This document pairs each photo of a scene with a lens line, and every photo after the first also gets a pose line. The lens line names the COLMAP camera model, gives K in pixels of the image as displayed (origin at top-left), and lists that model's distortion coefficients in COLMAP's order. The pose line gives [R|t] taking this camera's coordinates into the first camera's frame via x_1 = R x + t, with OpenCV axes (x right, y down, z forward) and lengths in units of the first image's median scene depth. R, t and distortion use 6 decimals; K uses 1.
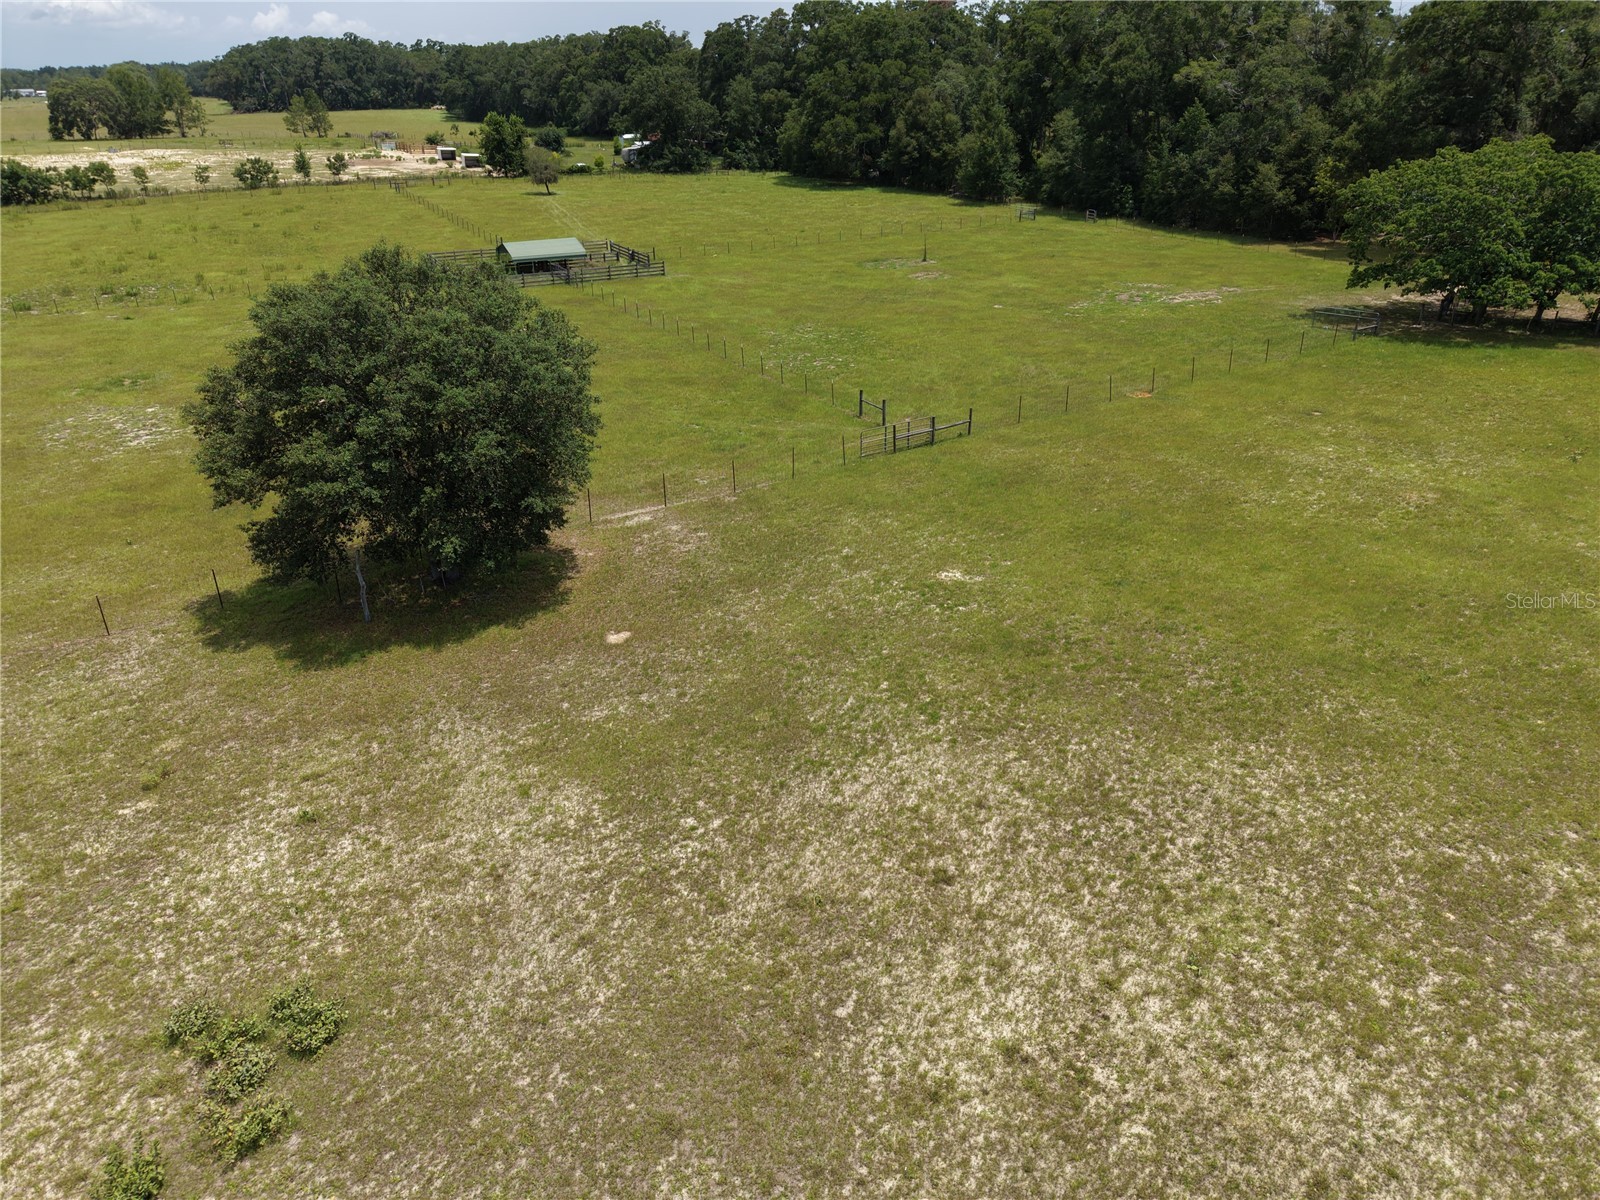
lens RADIAL K [[1065.8, 0, 797.1], [0, 1065.8, 602.1], [0, 0, 1]] dist [0.020207, -0.018788]
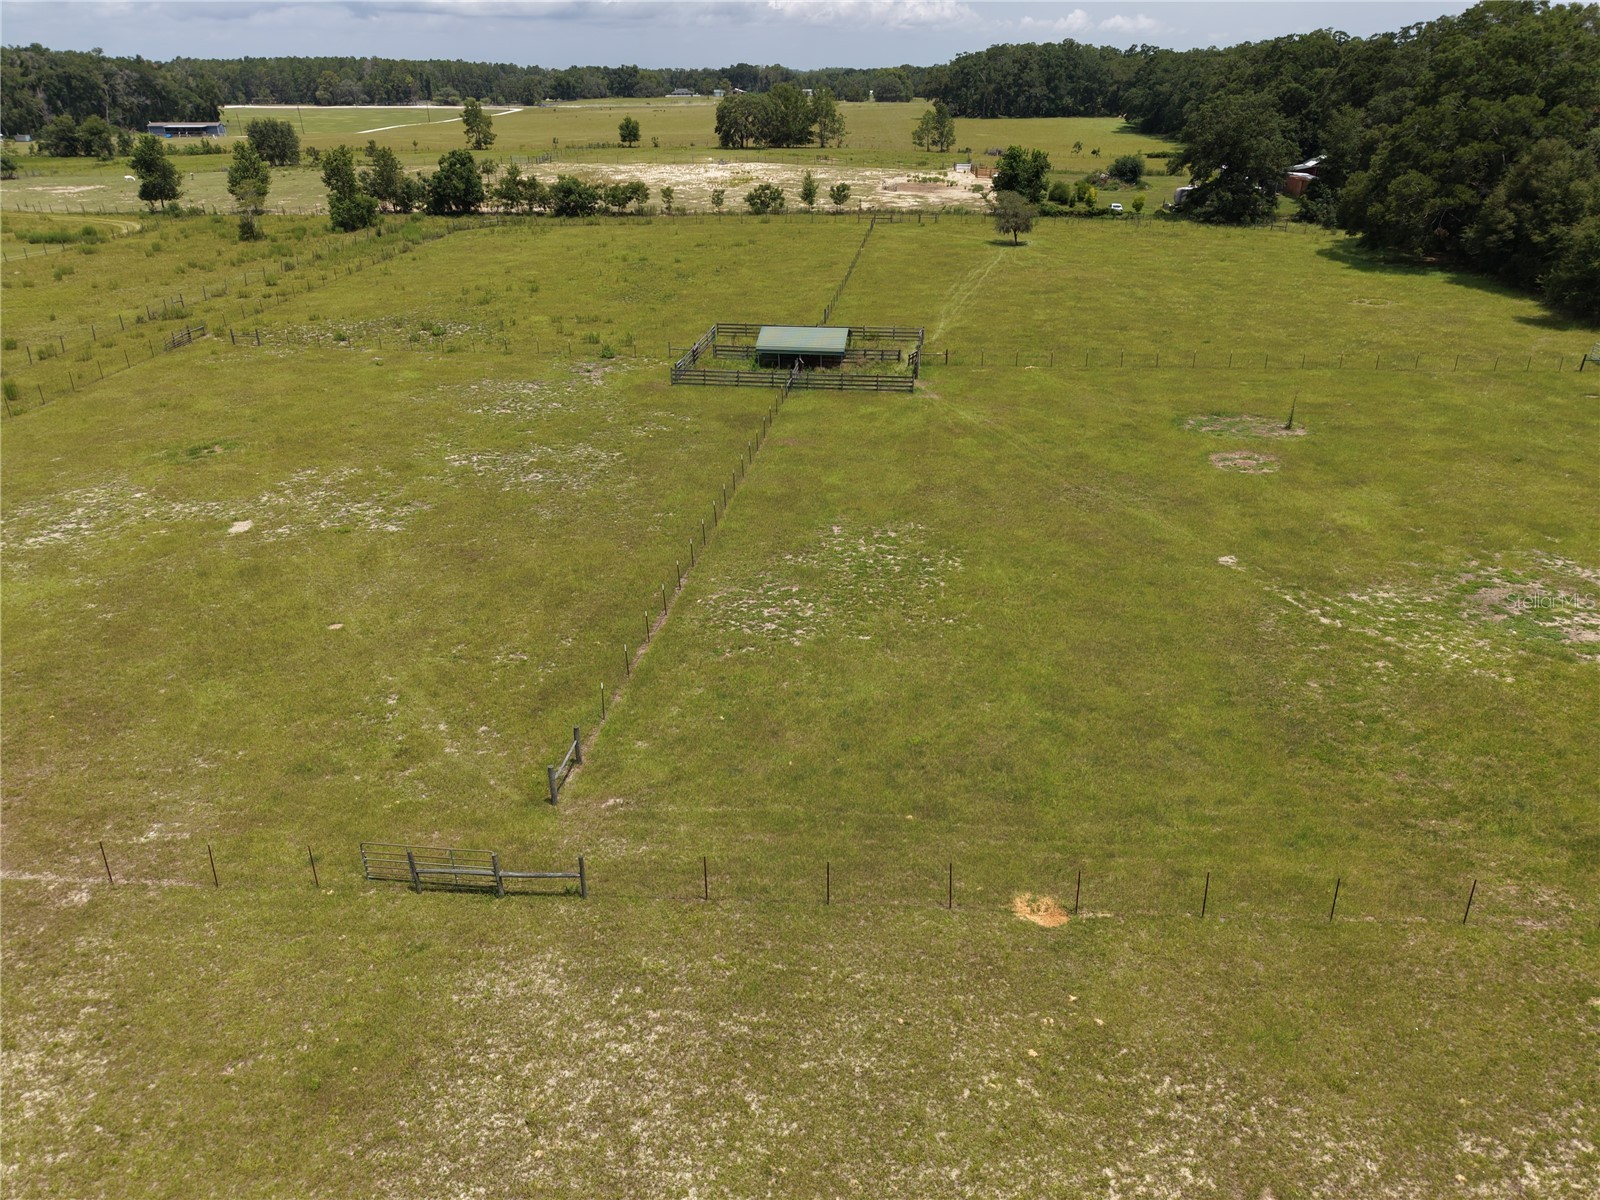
lens RADIAL K [[1065.8, 0, 797.1], [0, 1065.8, 602.1], [0, 0, 1]] dist [0.020207, -0.018788]
pose [[0.809465, 0.262019, -0.525464, 0.156208], [-0.261334, 0.962157, 0.077192, -0.122938], [0.525805, 0.074838, 0.847307, 0.193347]]
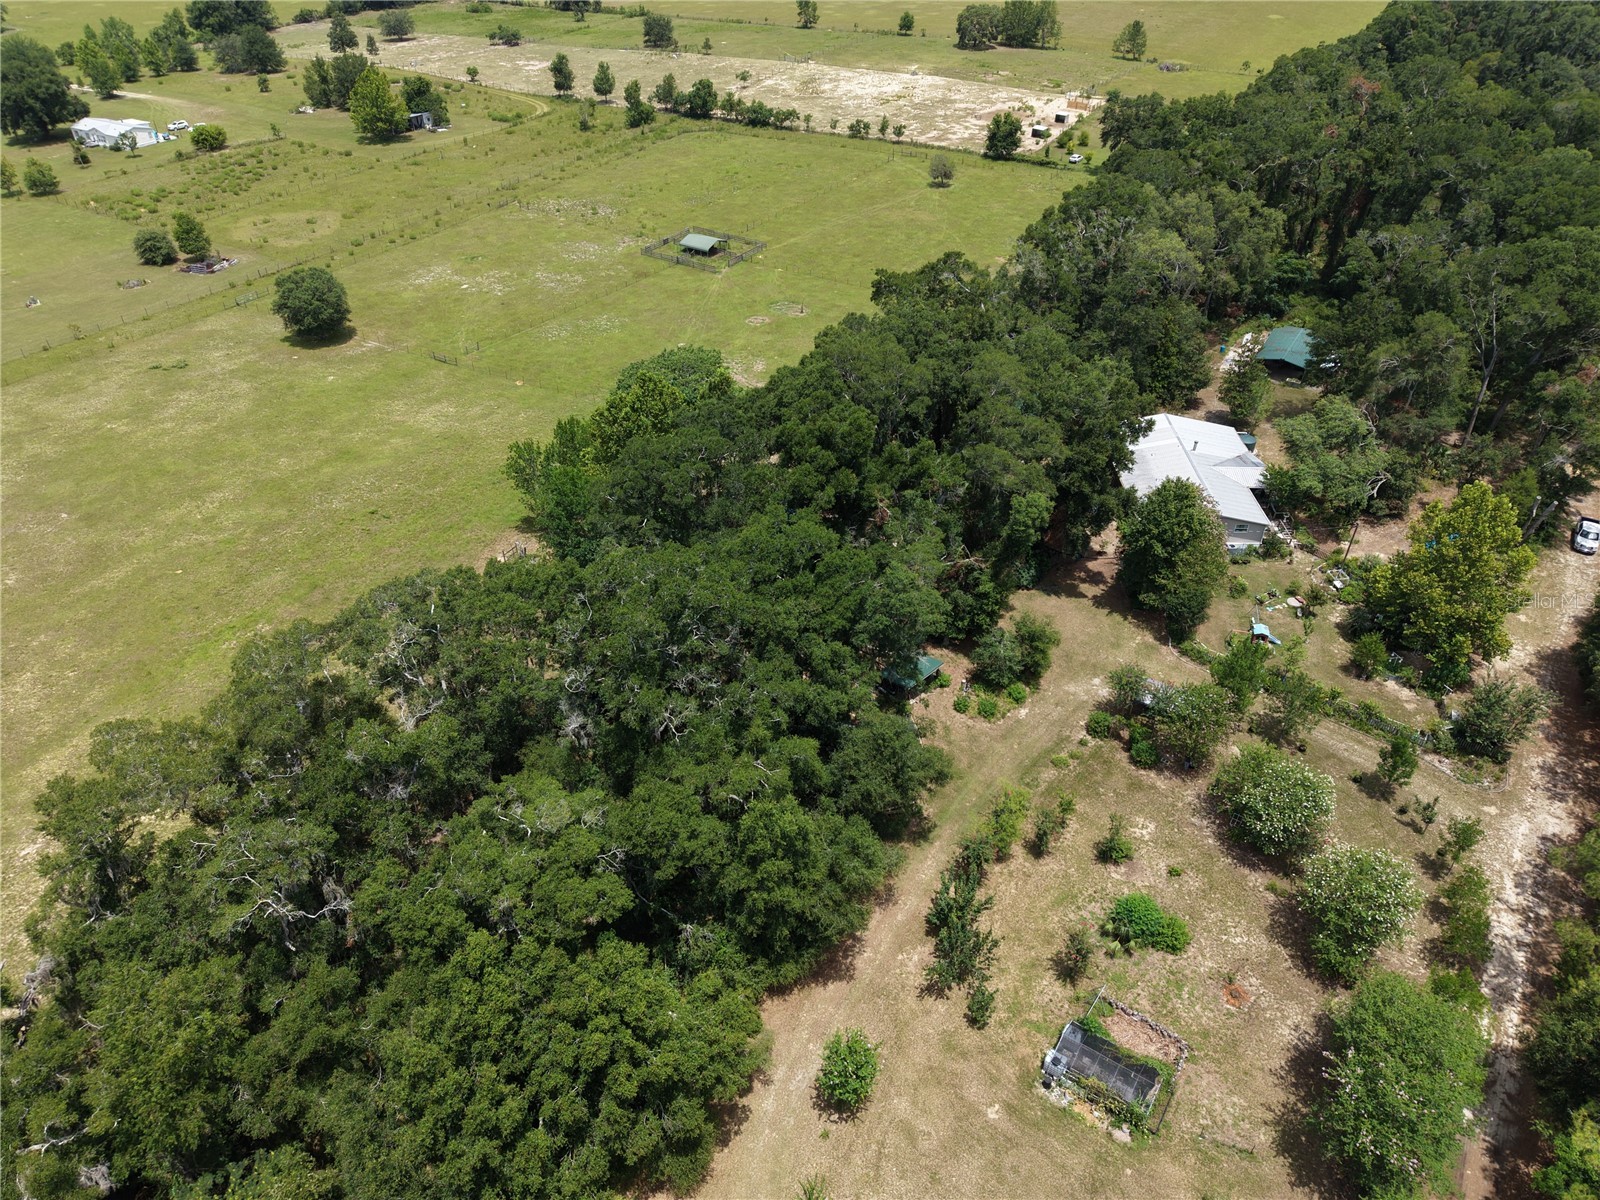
lens RADIAL K [[1065.8, 0, 797.1], [0, 1065.8, 602.1], [0, 0, 1]] dist [0.020207, -0.018788]
pose [[0.471290, 0.523967, -0.709468, 1.046458], [-0.387892, 0.845570, 0.366813, -0.361718], [0.792102, 0.102322, 0.601751, 0.000257]]
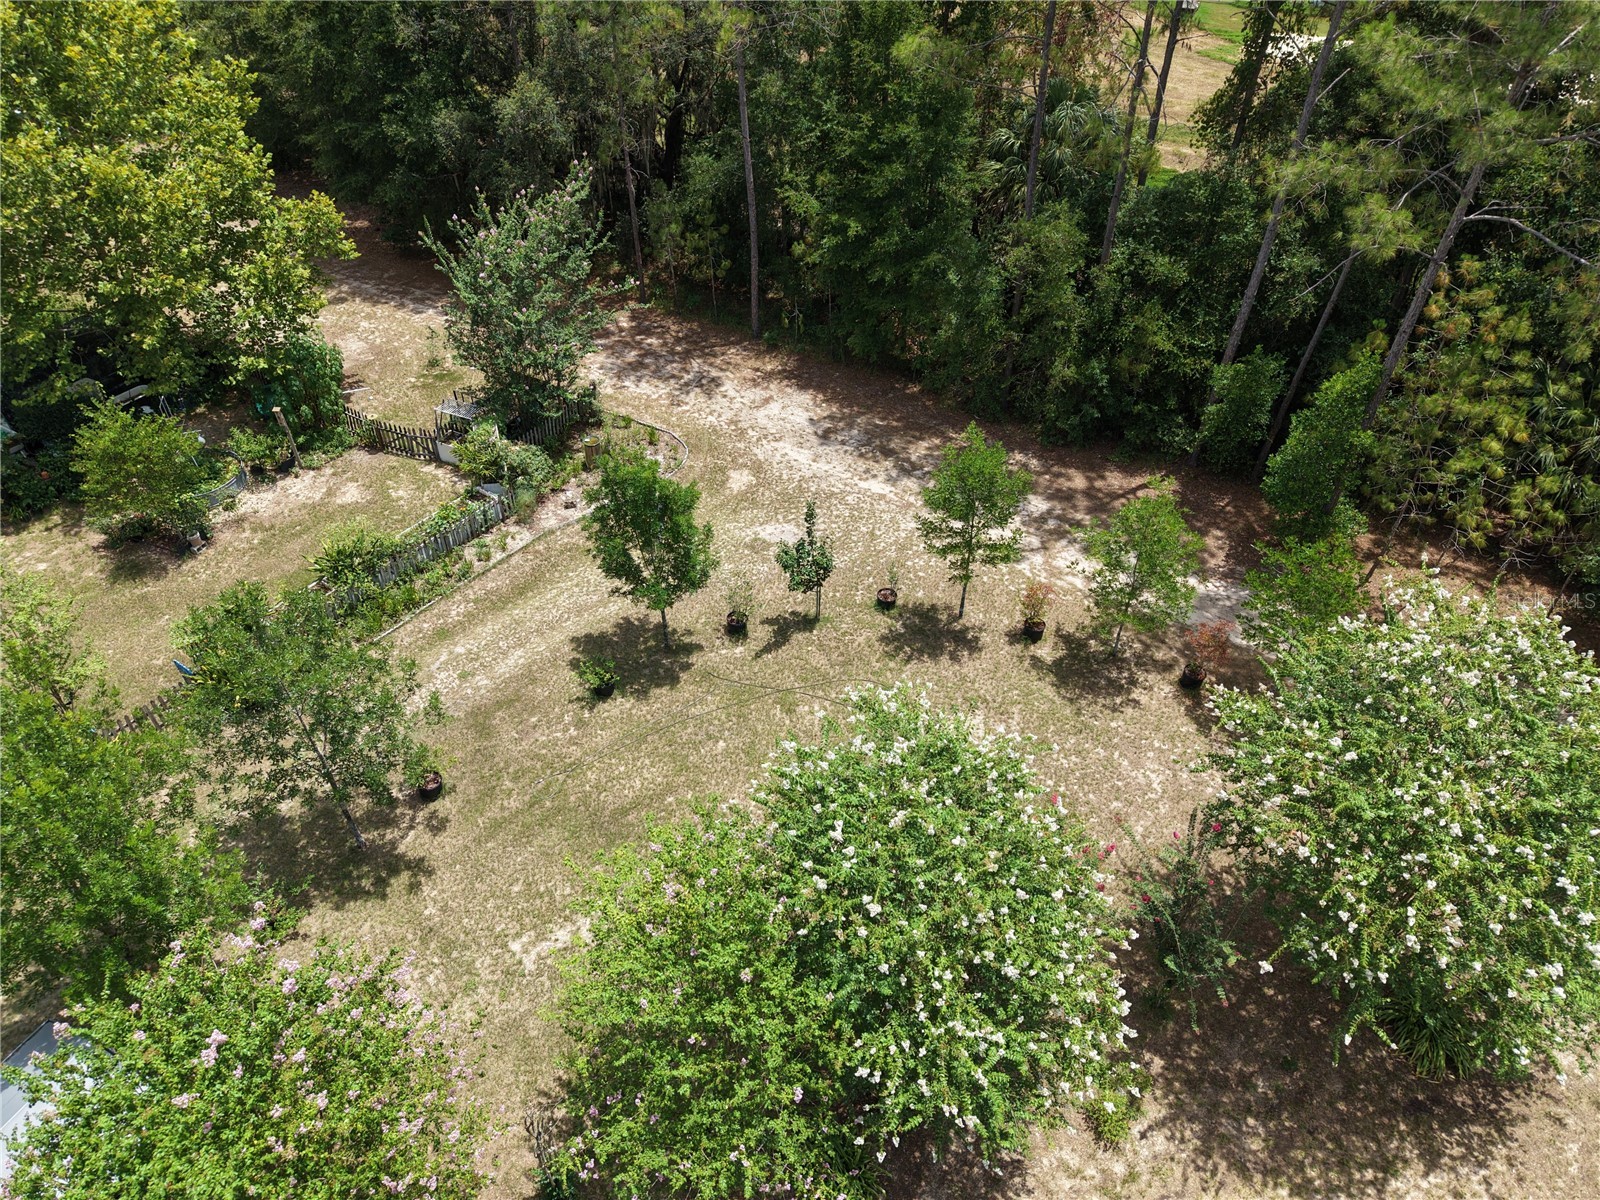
lens RADIAL K [[1065.8, 0, 797.1], [0, 1065.8, 602.1], [0, 0, 1]] dist [0.020207, -0.018788]
pose [[0.875175, -0.322516, 0.360628, 0.792413], [0.218954, 0.928725, 0.299216, -0.242386], [-0.431426, -0.182905, 0.883412, 0.439371]]
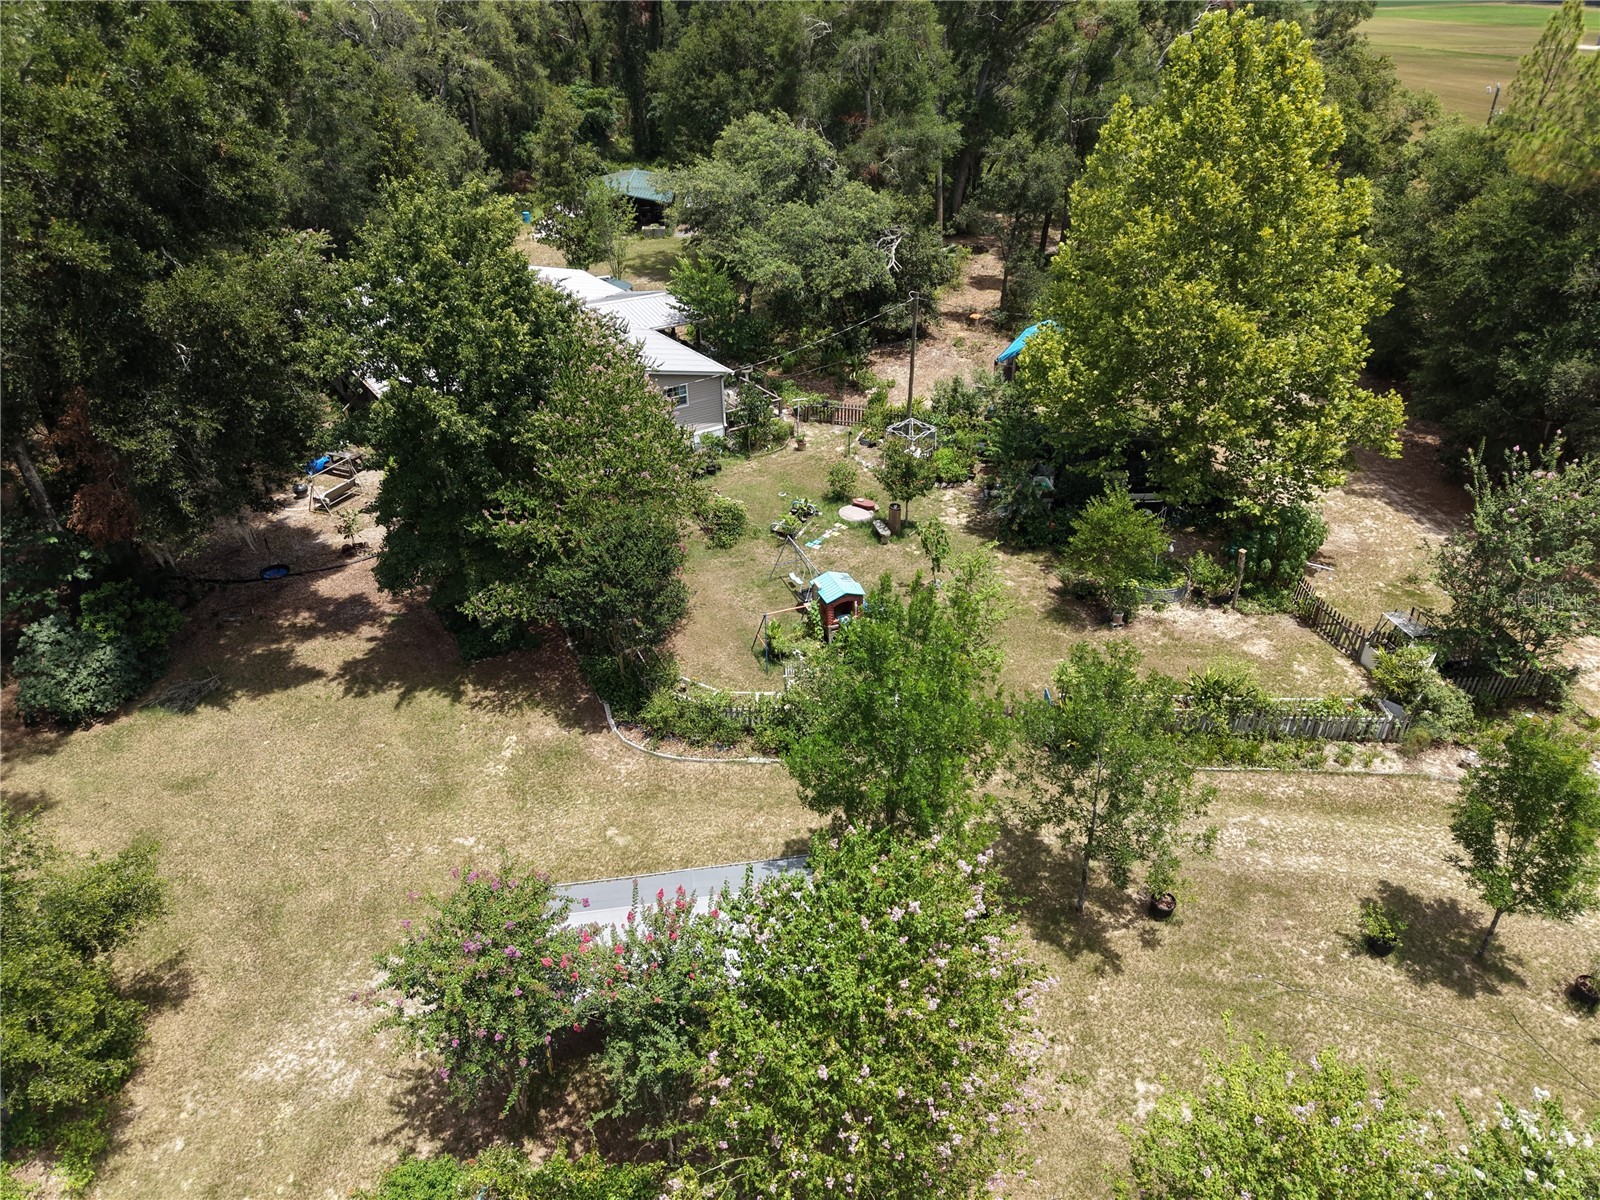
lens RADIAL K [[1065.8, 0, 797.1], [0, 1065.8, 602.1], [0, 0, 1]] dist [0.020207, -0.018788]
pose [[0.895213, 0.217366, -0.389032, 0.796992], [-0.187516, 0.975666, 0.113640, -0.234246], [0.404267, -0.028783, 0.914188, 0.427461]]
